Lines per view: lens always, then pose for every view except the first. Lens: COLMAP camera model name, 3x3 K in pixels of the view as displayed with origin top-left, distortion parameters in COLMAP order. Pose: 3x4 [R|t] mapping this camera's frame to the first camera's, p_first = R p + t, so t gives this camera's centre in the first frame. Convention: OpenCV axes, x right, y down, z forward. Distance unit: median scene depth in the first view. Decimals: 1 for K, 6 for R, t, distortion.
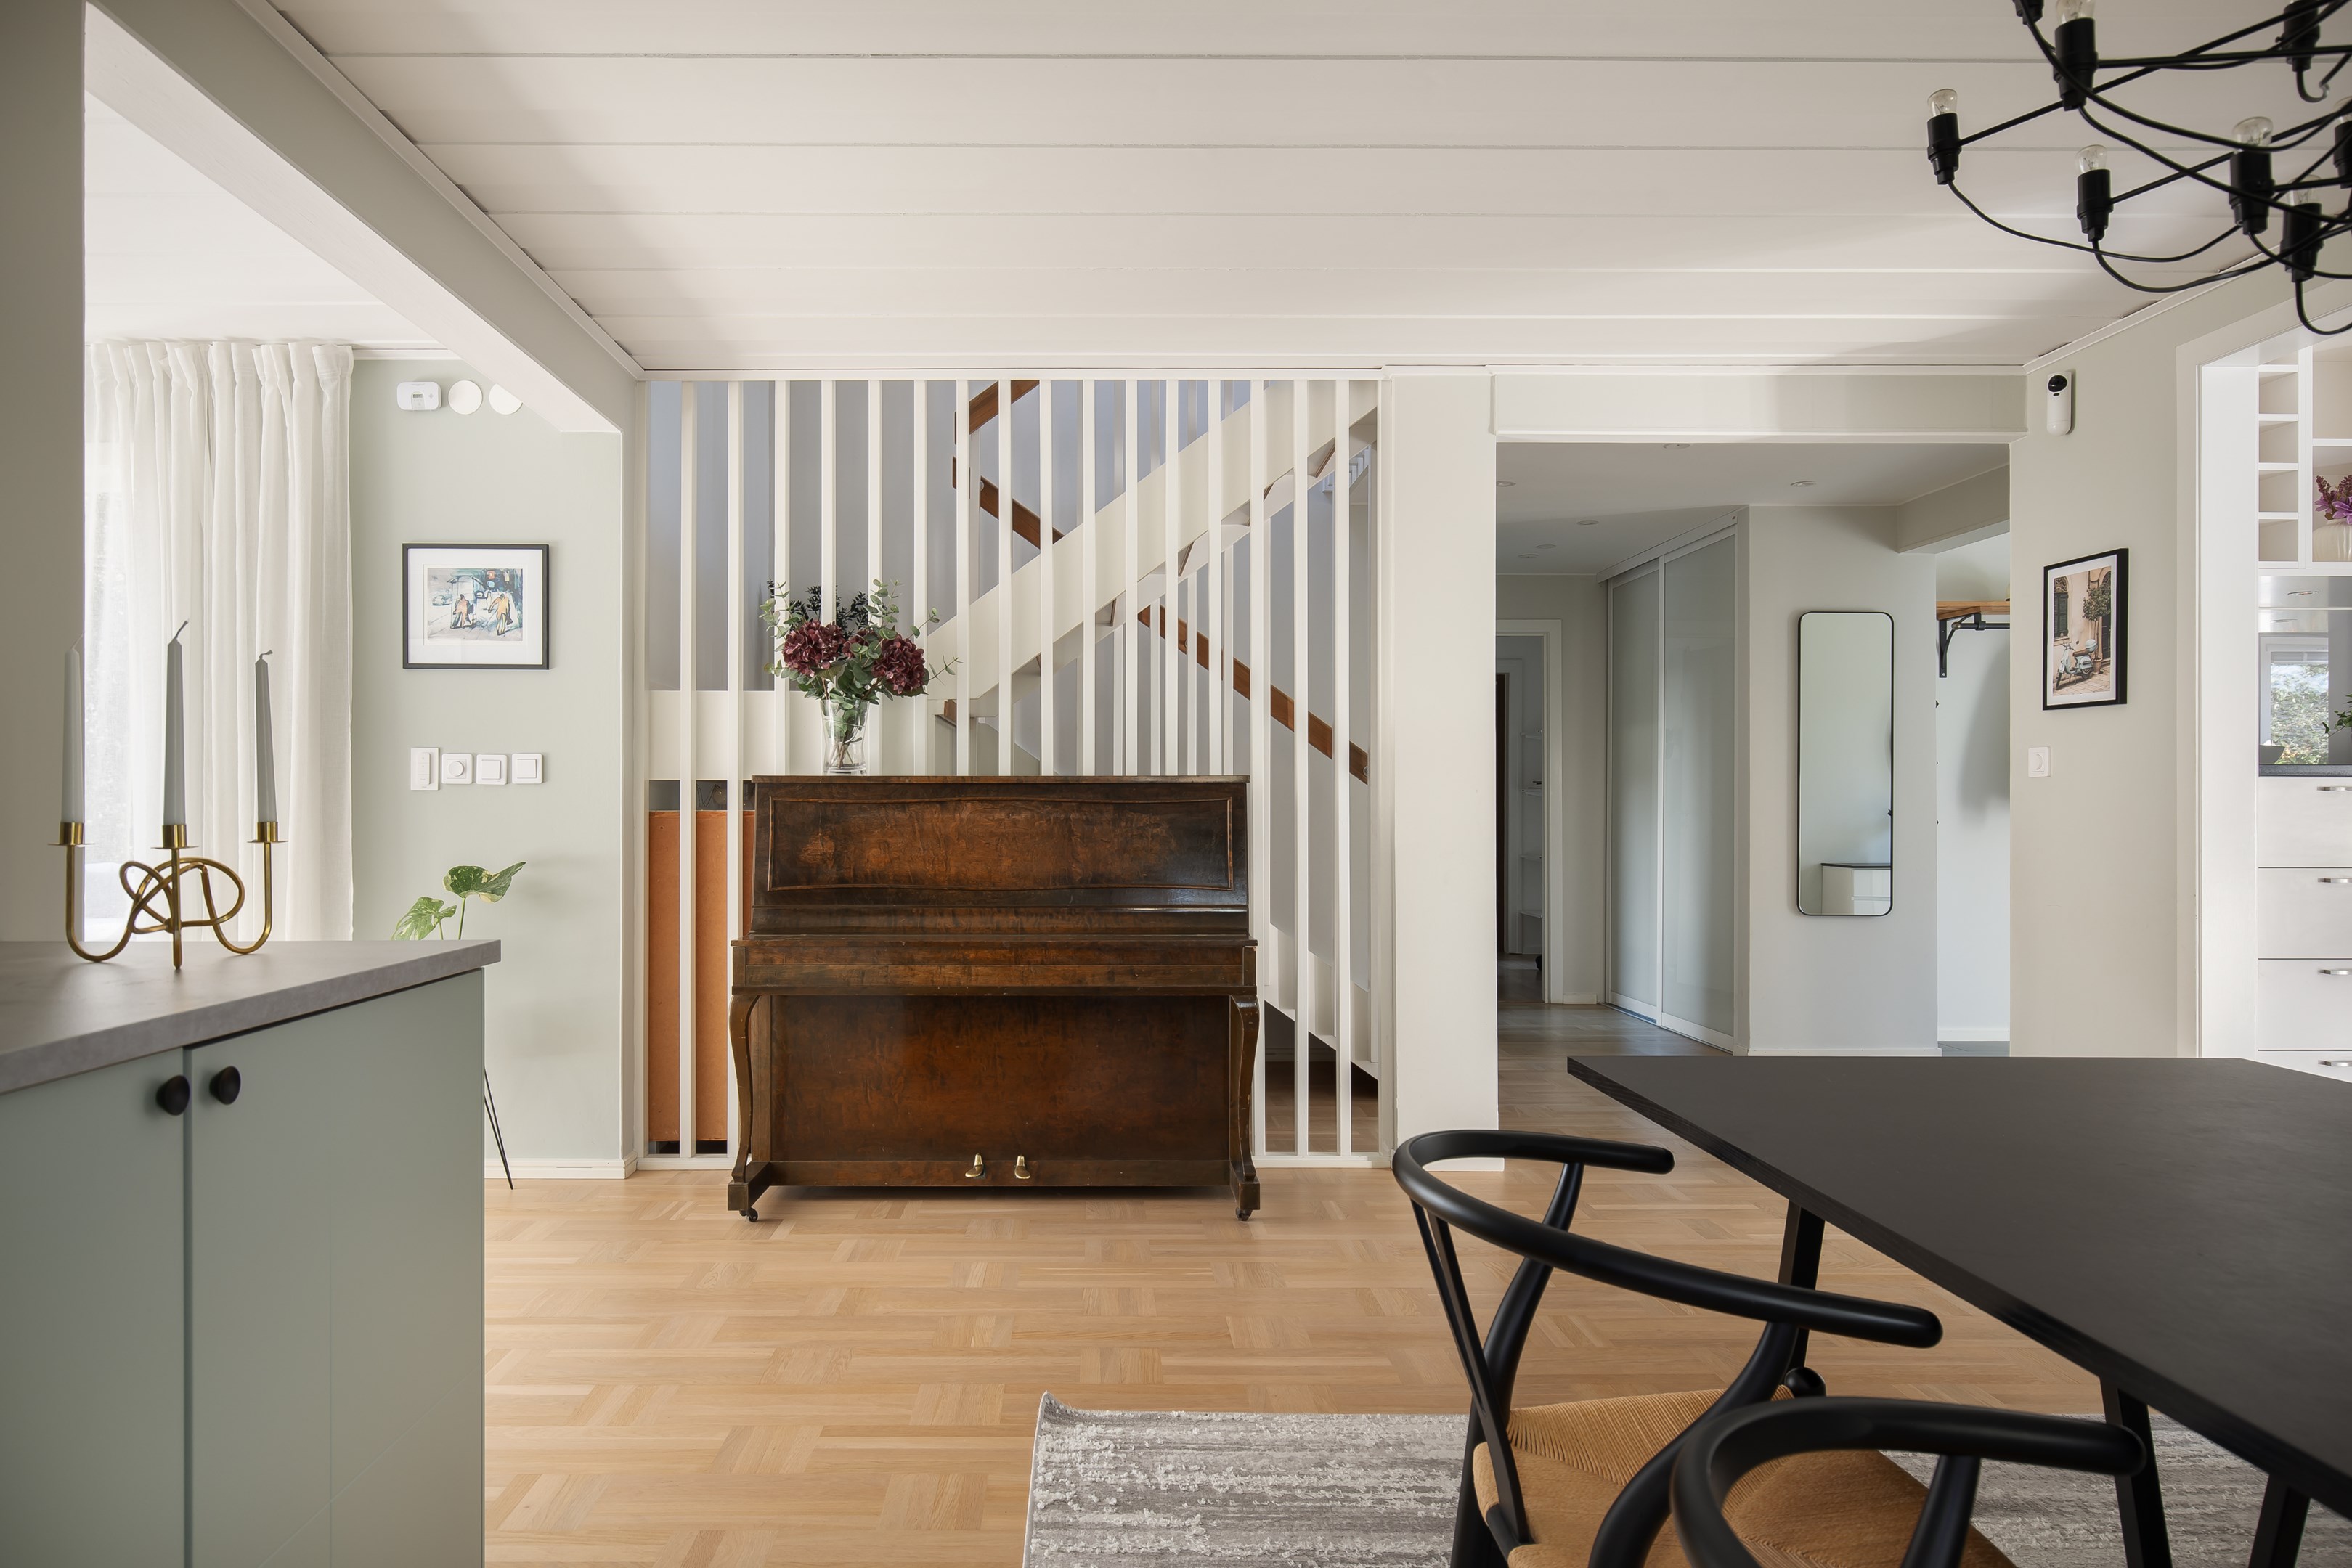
lens RADIAL K [[1540.3, 0, 1168.6], [0, 1540.3, 792.3], [0, 0, 1]] dist [0.035165, 0.001439]
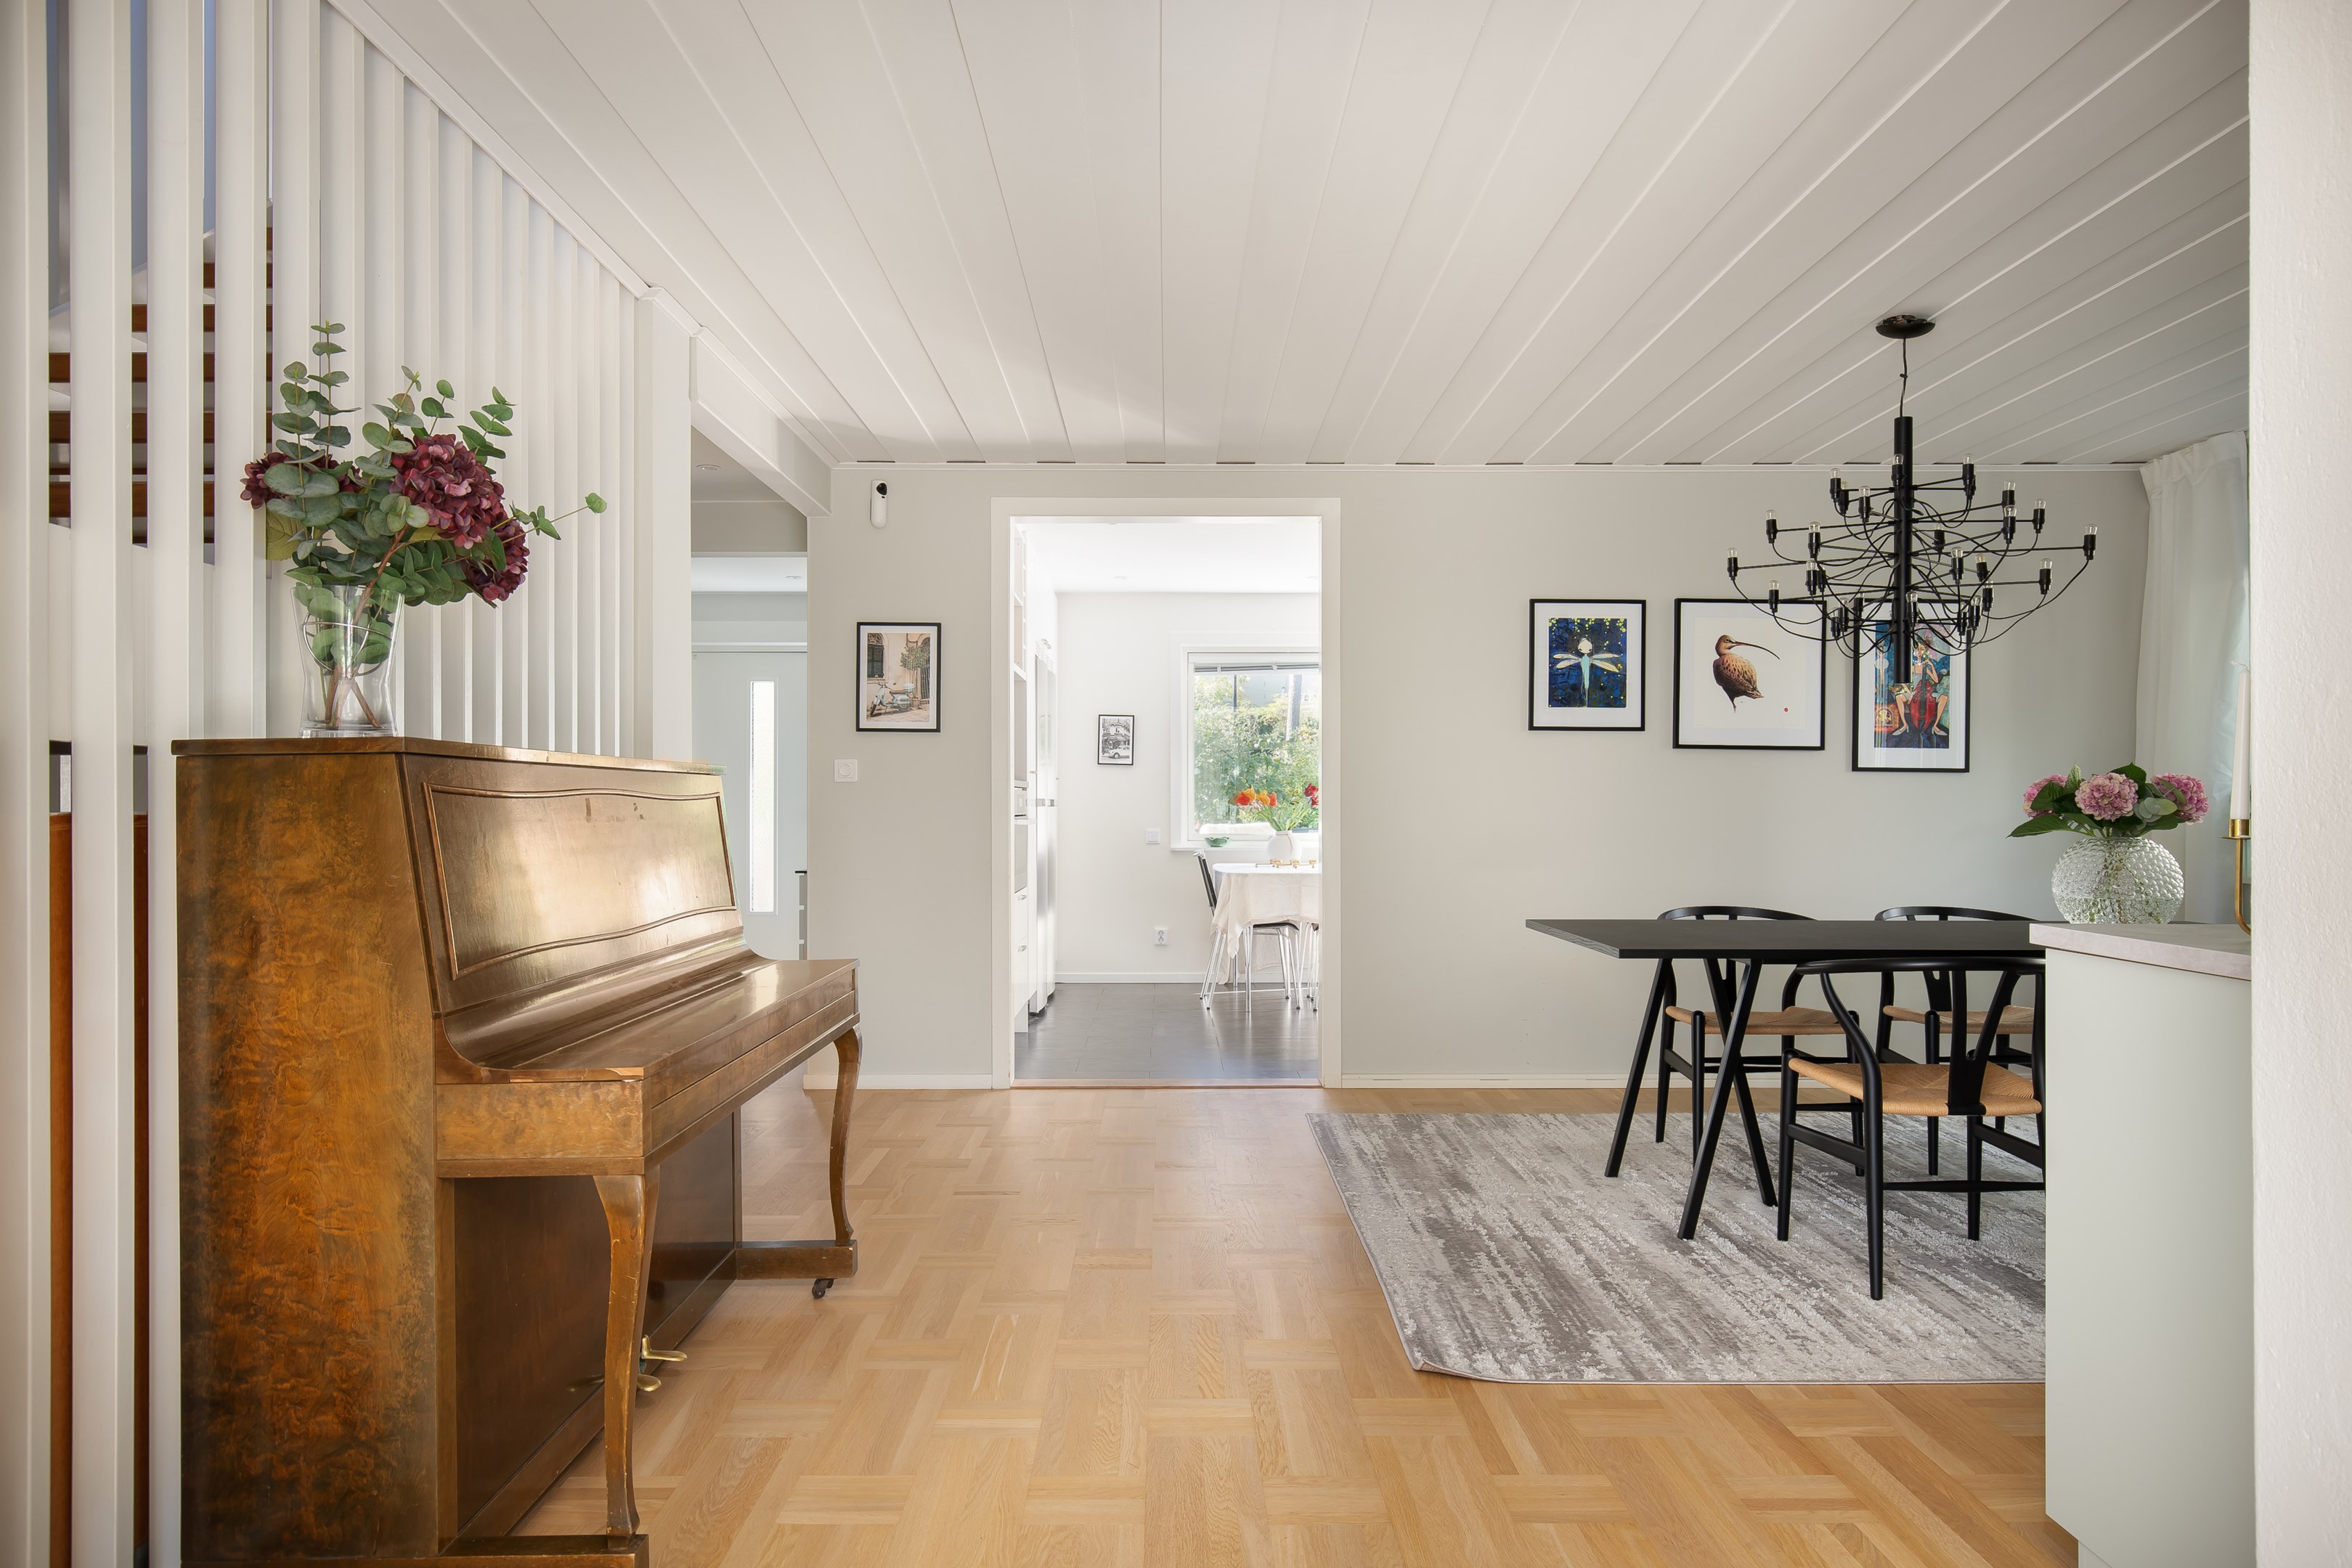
lens RADIAL K [[1447.0, 0, 1176.5], [0, 1447.0, 786.7], [0, 0, 1]] dist [-0.002081, -0.000387]
pose [[0.016545, 0.014025, 0.999765, -0.689913], [-0.001799, 0.999900, -0.013997, 0.011066], [-0.999862, -0.001567, 0.016568, 0.750084]]
